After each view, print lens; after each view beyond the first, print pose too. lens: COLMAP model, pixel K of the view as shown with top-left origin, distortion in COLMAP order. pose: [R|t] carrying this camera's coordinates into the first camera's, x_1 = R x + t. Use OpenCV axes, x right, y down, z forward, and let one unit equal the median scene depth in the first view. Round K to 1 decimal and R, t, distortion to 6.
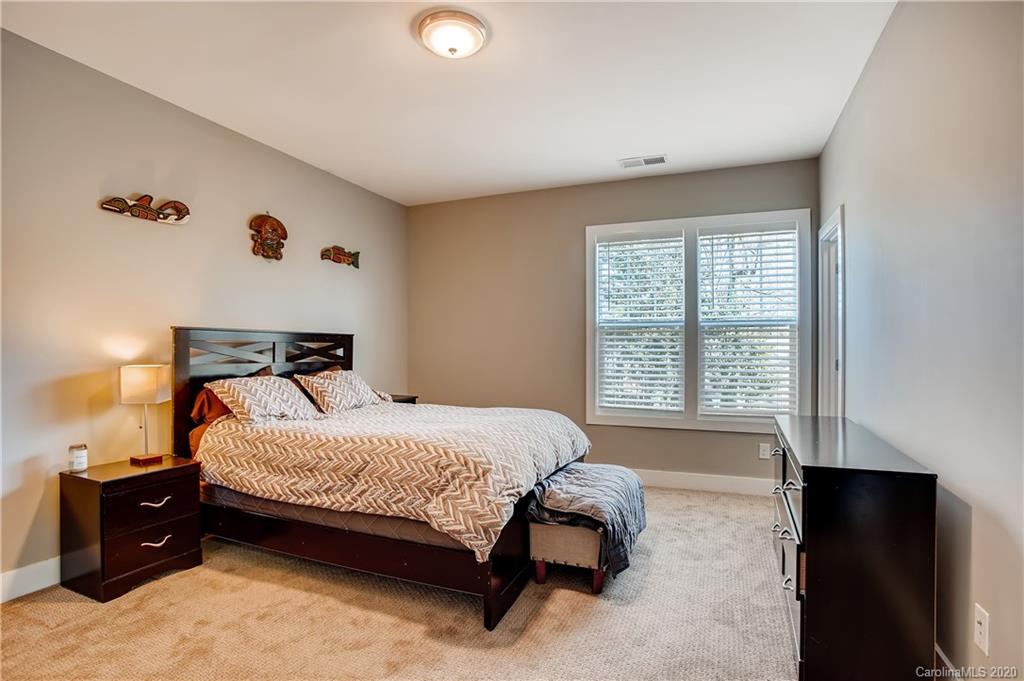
lens RADIAL K [[512.4, 0, 514.6], [0, 512.4, 345.4], [0, 0, 1]] dist [-0.052437, 0.001439]
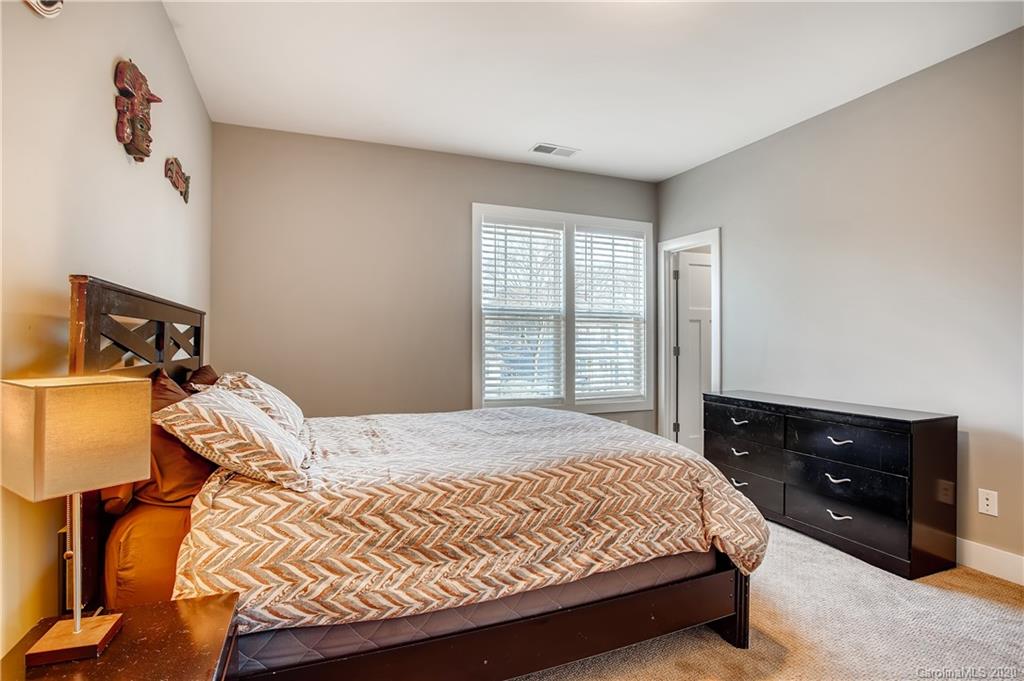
lens RADIAL K [[512.4, 0, 514.1], [0, 512.4, 332.7], [0, 0, 1]] dist [-0.052437, 0.001439]
pose [[0.702834, 0.007720, 0.711312, -0.828943], [-0.004744, 0.999970, -0.006166, 0.007572], [-0.711338, 0.000960, 0.702849, 0.566215]]
